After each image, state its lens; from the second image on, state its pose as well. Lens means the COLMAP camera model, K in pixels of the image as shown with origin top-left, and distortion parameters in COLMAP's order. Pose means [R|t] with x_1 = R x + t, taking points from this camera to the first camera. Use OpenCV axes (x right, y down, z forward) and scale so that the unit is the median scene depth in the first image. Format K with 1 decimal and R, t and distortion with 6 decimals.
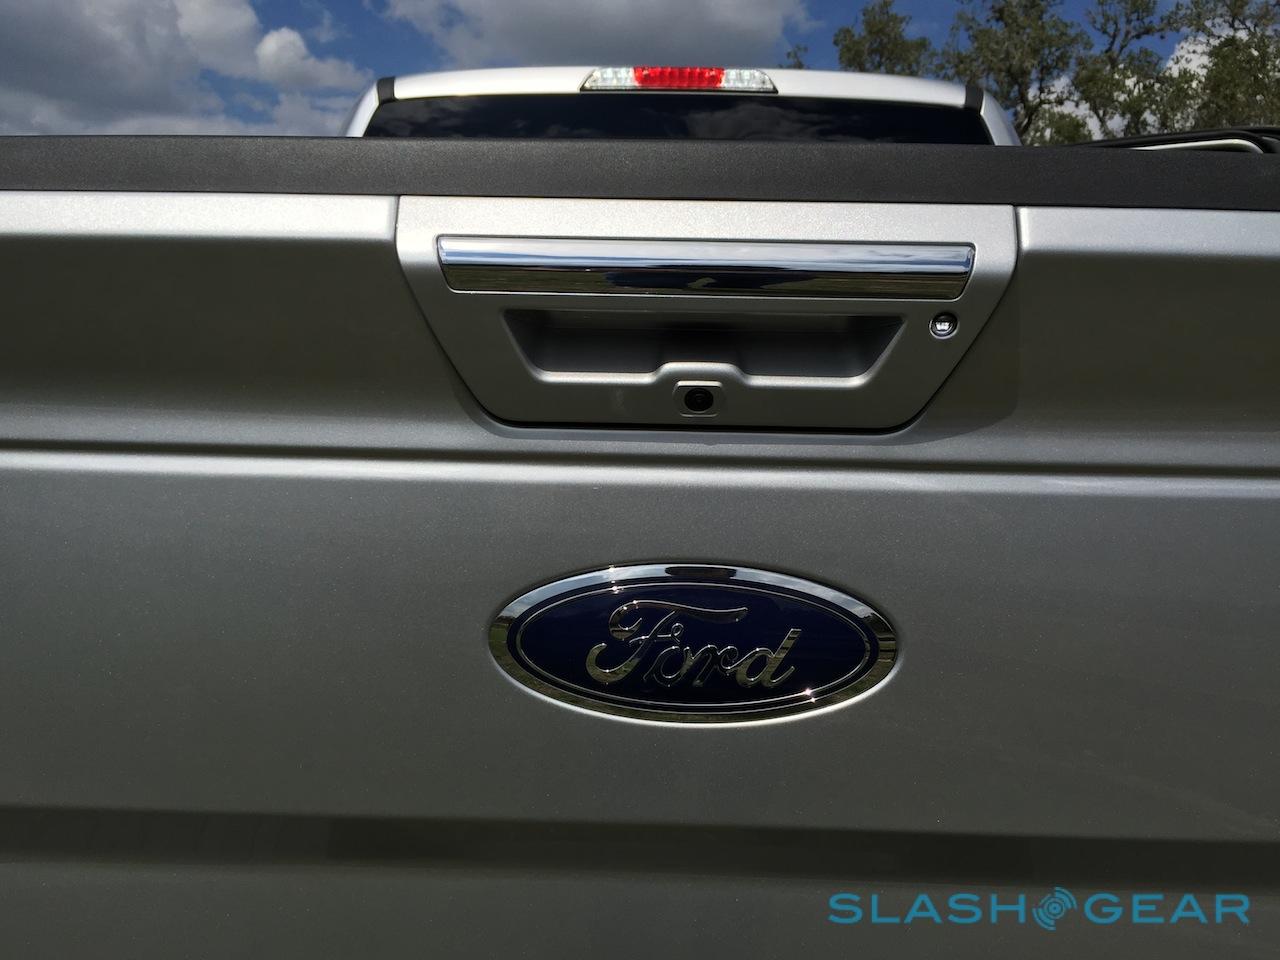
lens RADIAL K [[1087.8, 0, 641.3], [0, 1087.8, 483.4], [0, 0, 1]] dist [0.007724, -0.017415]
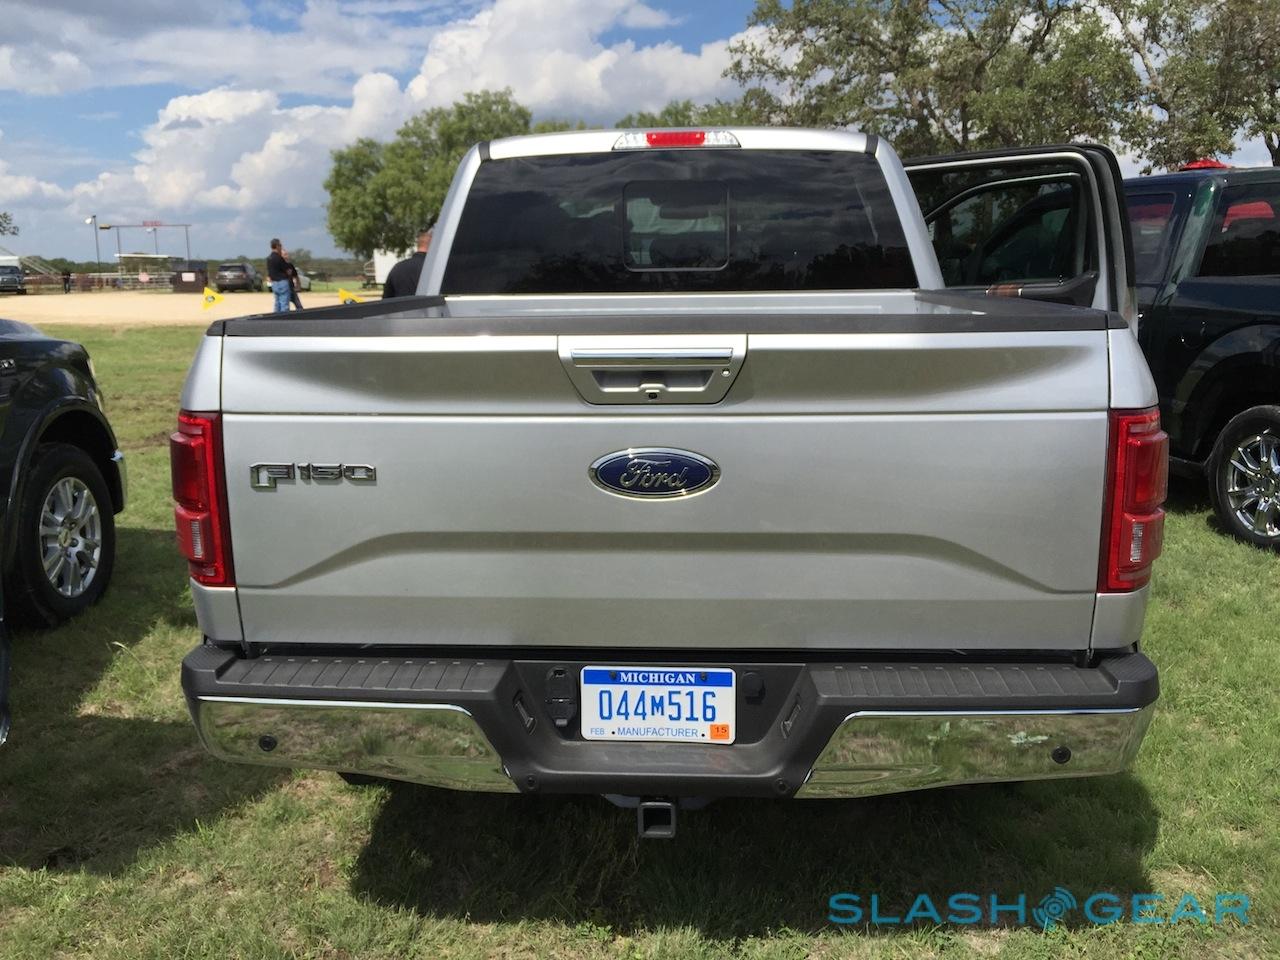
lens RADIAL K [[1087.8, 0, 640.6], [0, 1087.8, 481.3], [0, 0, 1]] dist [0.007724, -0.017415]
pose [[0.998915, -0.022750, -0.040639, 0.132911], [0.026110, 0.996109, 0.084178, -0.091242], [0.038566, -0.085148, 0.995622, -2.071701]]
